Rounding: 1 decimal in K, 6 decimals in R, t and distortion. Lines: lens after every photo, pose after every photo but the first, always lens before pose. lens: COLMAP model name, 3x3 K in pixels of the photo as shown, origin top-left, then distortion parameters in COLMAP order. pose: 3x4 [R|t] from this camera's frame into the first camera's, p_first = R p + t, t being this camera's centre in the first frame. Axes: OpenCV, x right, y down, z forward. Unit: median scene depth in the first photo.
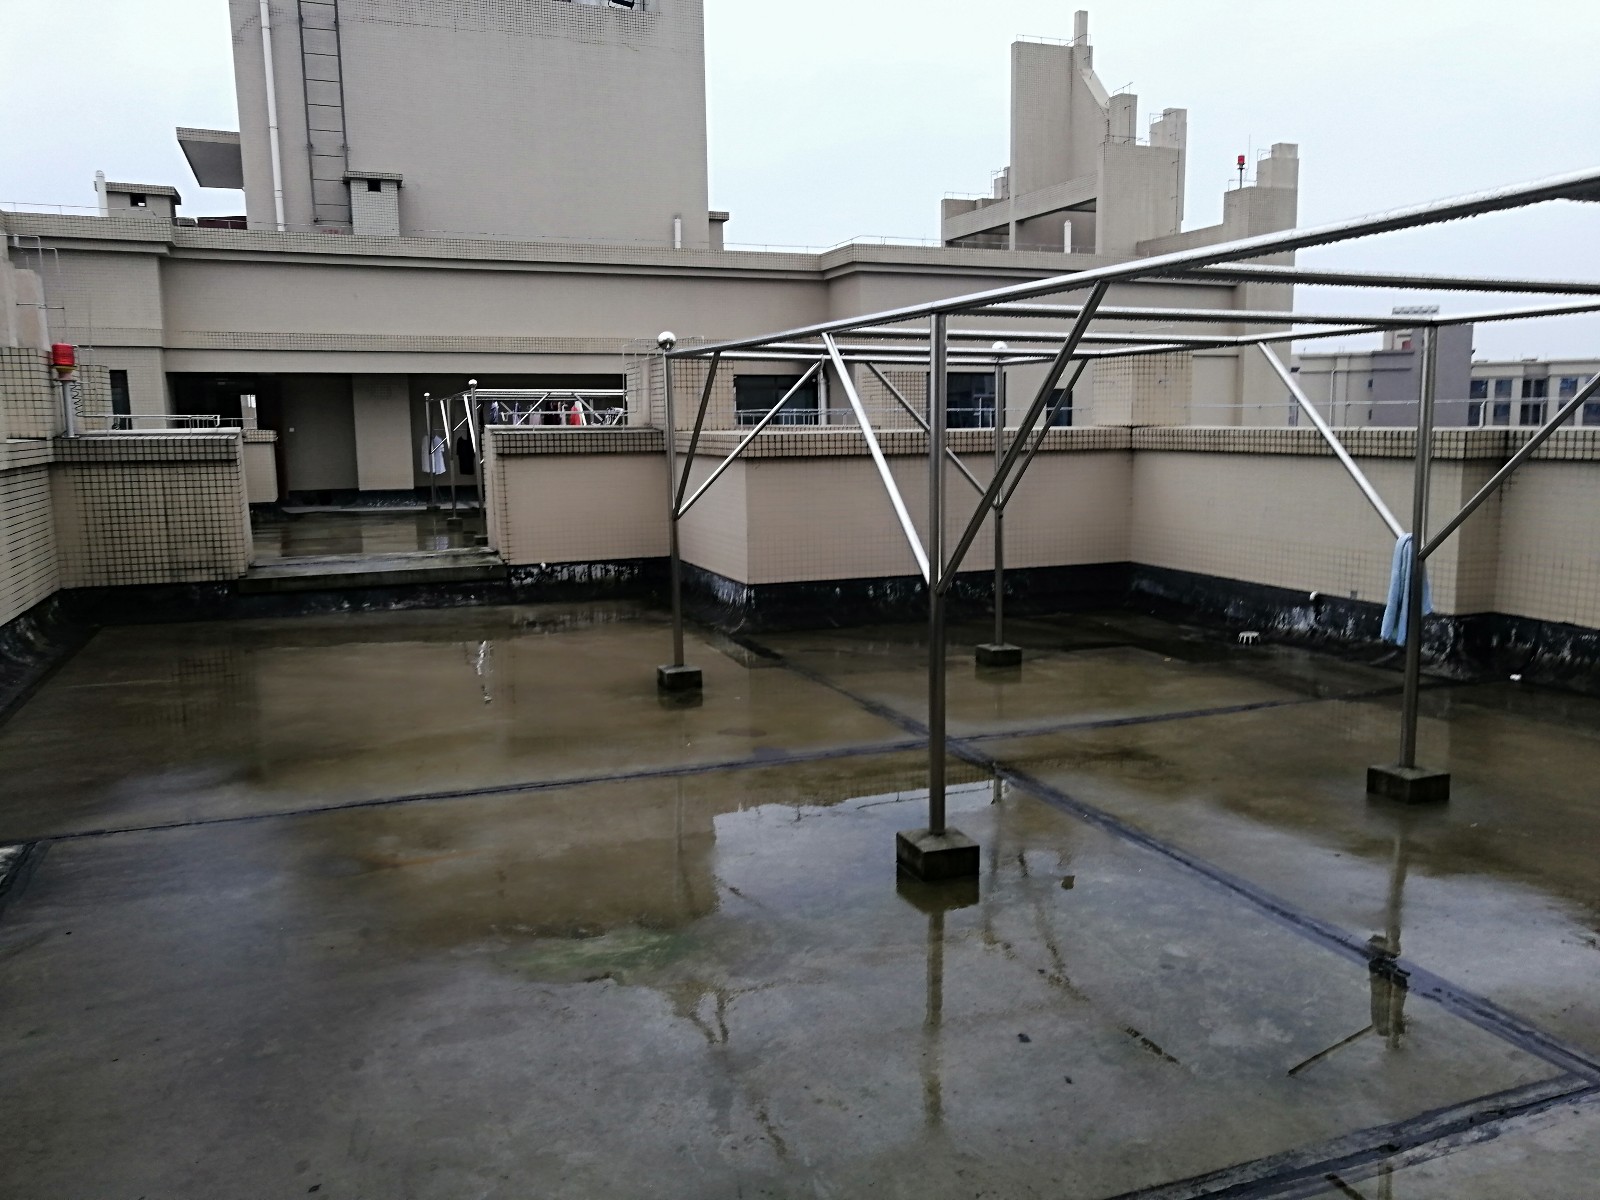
lens RADIAL K [[1247.6, 0, 796.9], [0, 1247.6, 605.2], [0, 0, 1]] dist [0.008354, 0.004472]
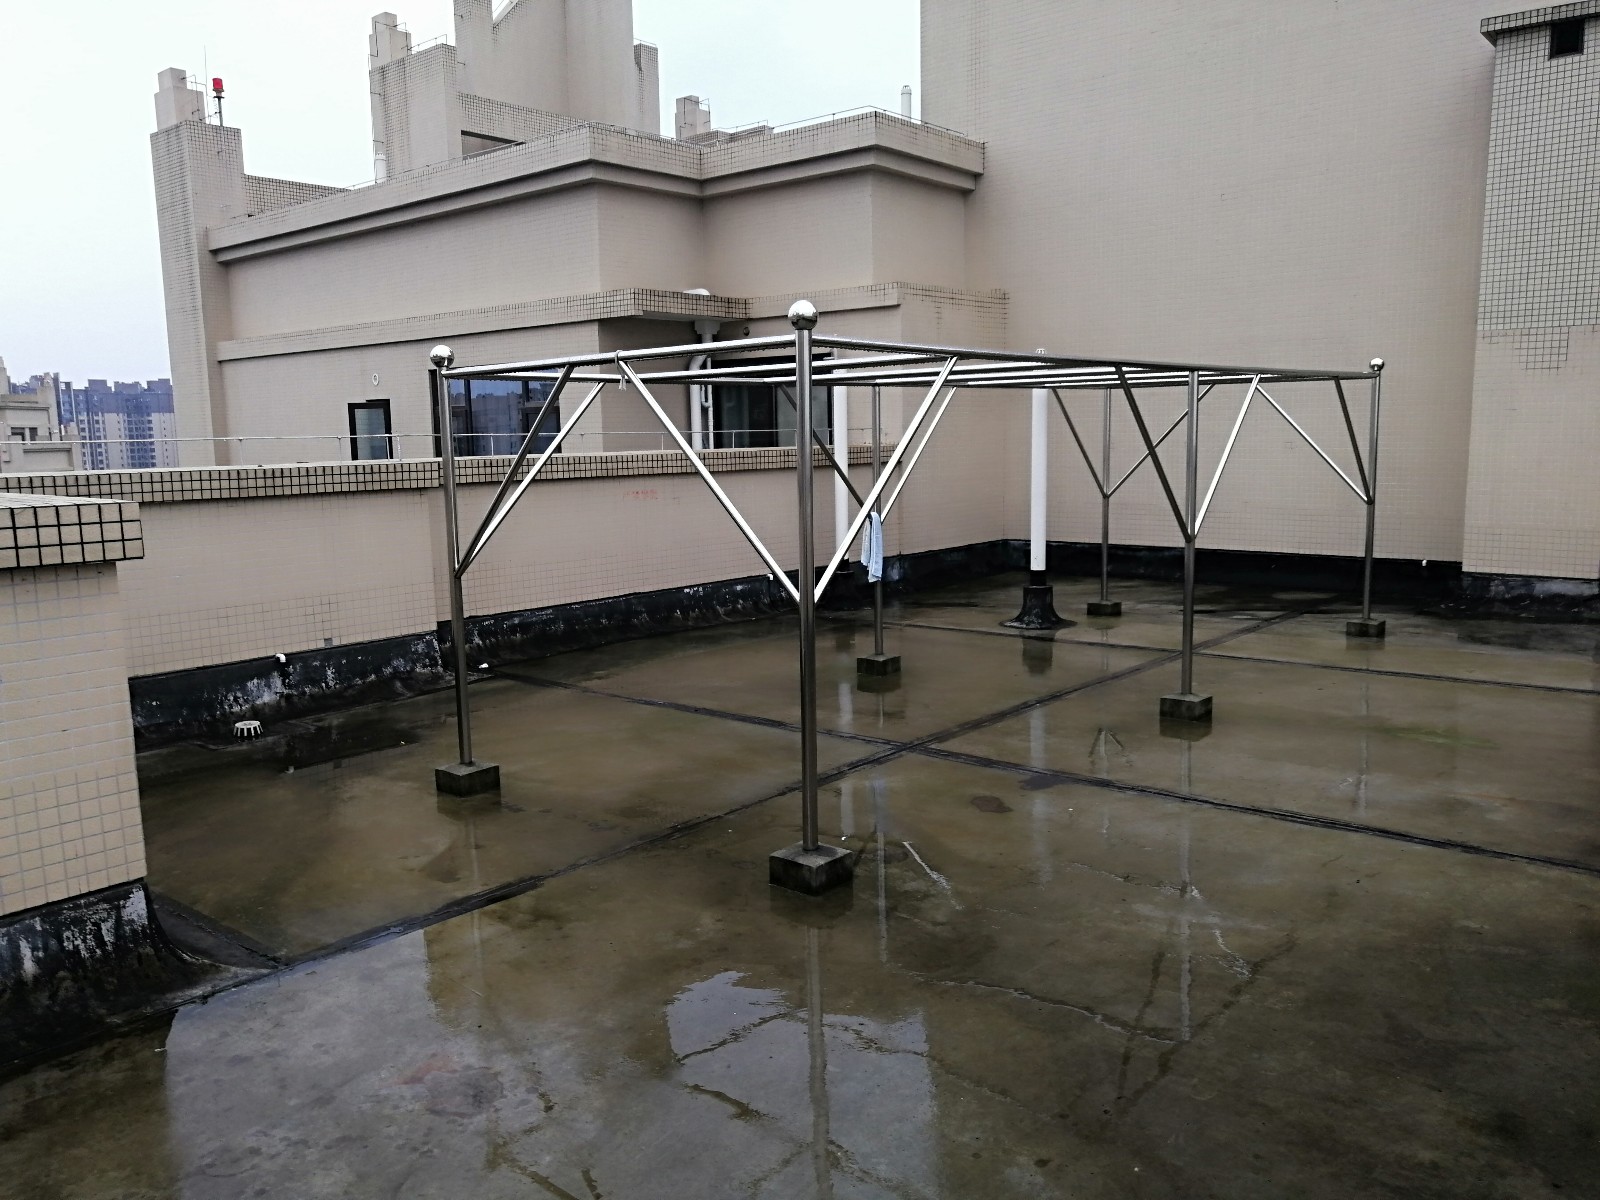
lens RADIAL K [[1247.6, 0, 798.4], [0, 1247.6, 601.6], [0, 0, 1]] dist [0.008354, 0.004472]
pose [[-0.489351, -0.089438, 0.867488, -0.561709], [0.157072, 0.969421, 0.188552, -0.167481], [-0.857825, 0.228527, -0.460339, 1.186971]]
